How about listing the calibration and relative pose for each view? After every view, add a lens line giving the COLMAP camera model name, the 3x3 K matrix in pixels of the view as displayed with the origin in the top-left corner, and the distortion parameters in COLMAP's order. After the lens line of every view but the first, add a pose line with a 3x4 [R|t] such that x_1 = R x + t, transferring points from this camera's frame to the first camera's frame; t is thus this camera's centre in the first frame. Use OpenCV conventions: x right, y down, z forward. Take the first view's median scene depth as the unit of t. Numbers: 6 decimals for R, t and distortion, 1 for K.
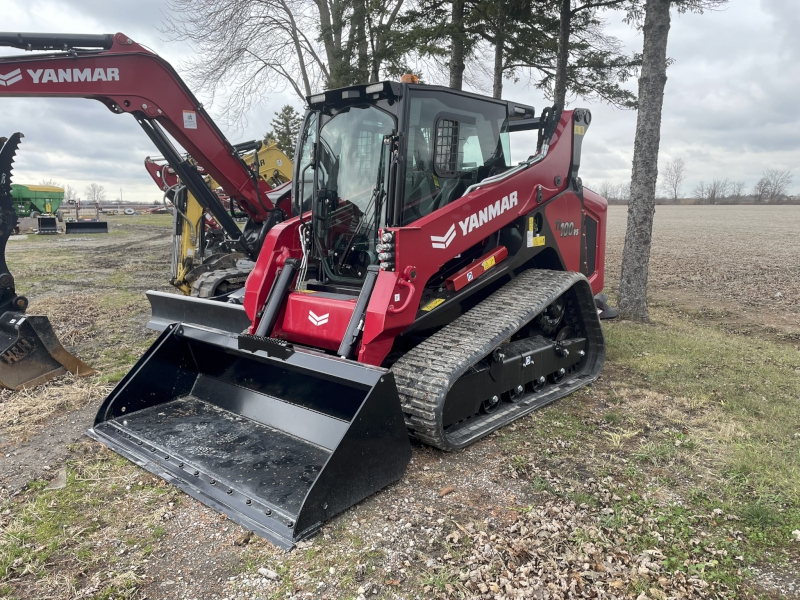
lens RADIAL K [[590.7, 0, 400.0], [0, 590.7, 300.0], [0, 0, 1]] dist [0.089580, -0.117403]
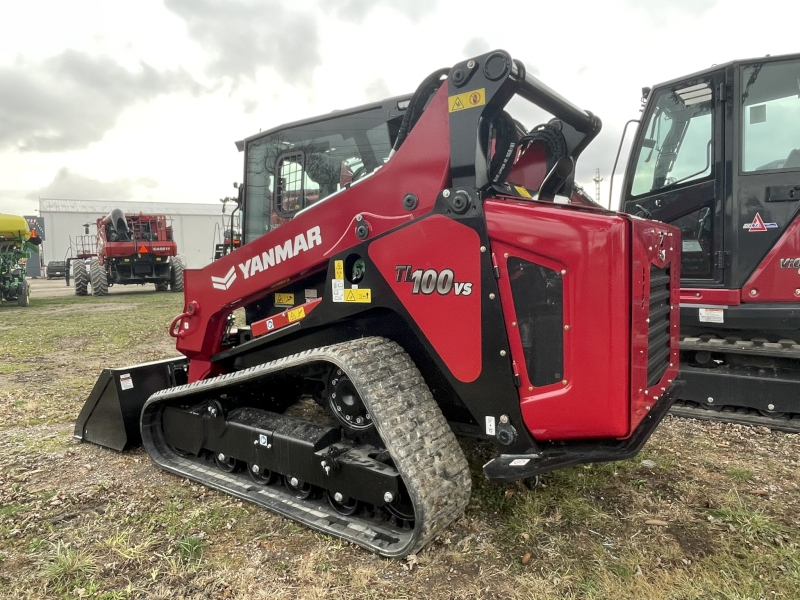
lens RADIAL K [[527.5, 0, 400.0], [0, 527.5, 300.0], [0, 0, 1]] dist [-0.004001, -0.002823]
pose [[0.116144, 0.082985, -0.989760, 0.909174], [-0.135872, 0.988463, 0.066932, -0.153336], [0.983895, 0.126707, 0.126079, 1.057455]]
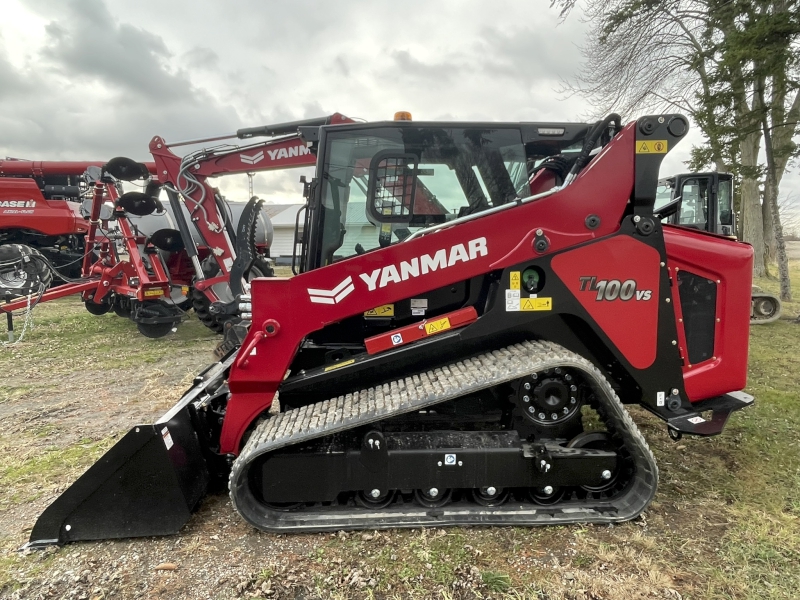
lens RADIAL K [[527.5, 0, 400.0], [0, 527.5, 300.0], [0, 0, 1]] dist [-0.004001, -0.002823]
pose [[0.710770, 0.082169, -0.698608, 0.619140], [-0.112586, 0.993639, 0.002324, -0.094352], [0.694356, 0.077002, 0.715500, 0.452138]]
